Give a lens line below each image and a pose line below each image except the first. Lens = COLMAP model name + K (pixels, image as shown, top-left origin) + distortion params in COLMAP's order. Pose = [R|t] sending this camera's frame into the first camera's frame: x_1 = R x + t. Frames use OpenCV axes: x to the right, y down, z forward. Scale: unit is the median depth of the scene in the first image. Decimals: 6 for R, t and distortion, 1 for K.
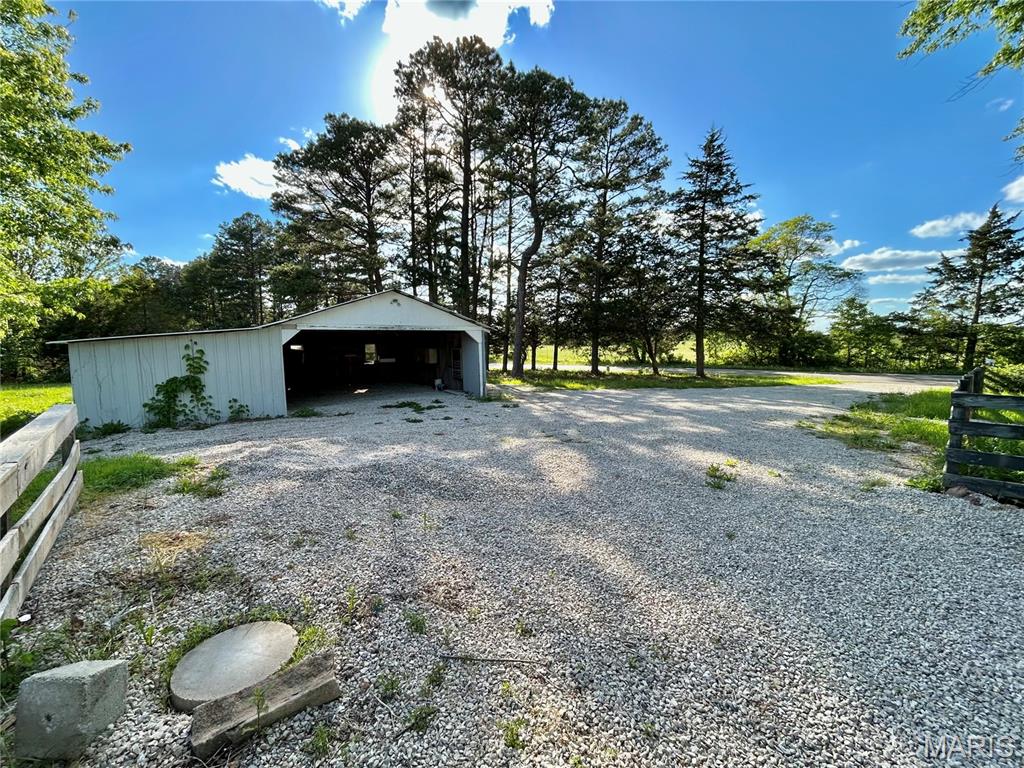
lens RADIAL K [[418.5, 0, 509.0], [0, 418.5, 383.6], [0, 0, 1]] dist [0.002136, -0.000905]
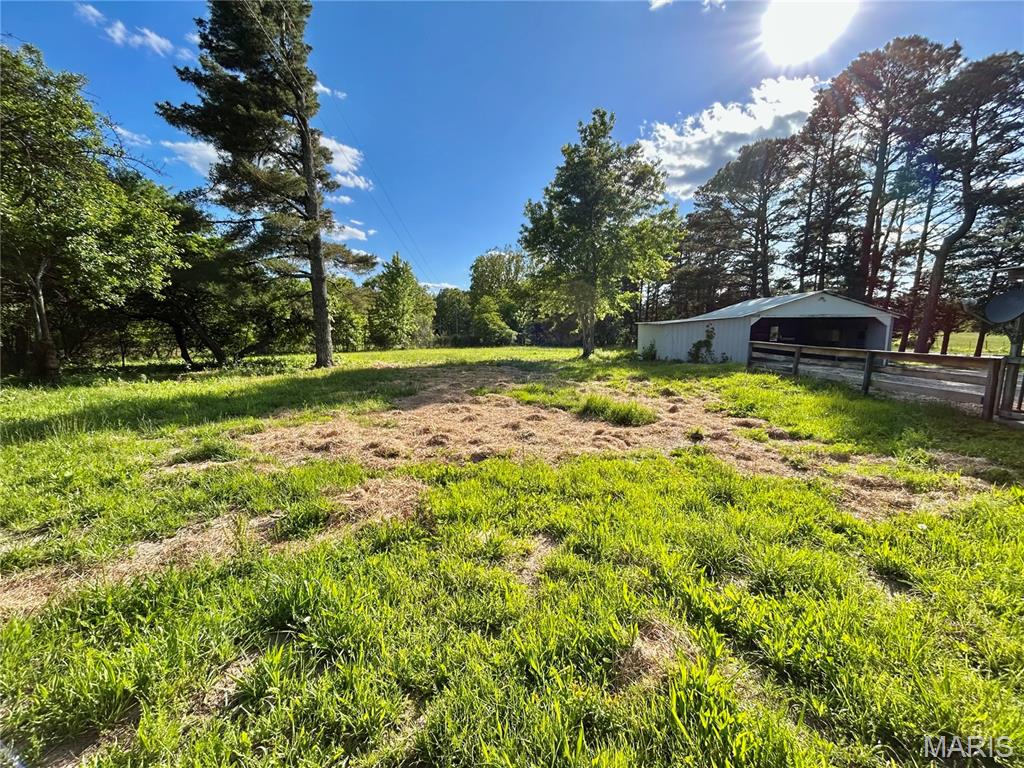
lens RADIAL K [[418.5, 0, 509.0], [0, 418.5, 383.6], [0, 0, 1]] dist [0.002136, -0.000905]
pose [[0.730594, 0.101671, -0.675200, -0.012930], [-0.075405, 0.994818, 0.068207, 0.038750], [0.678636, 0.001082, 0.734474, -0.362547]]
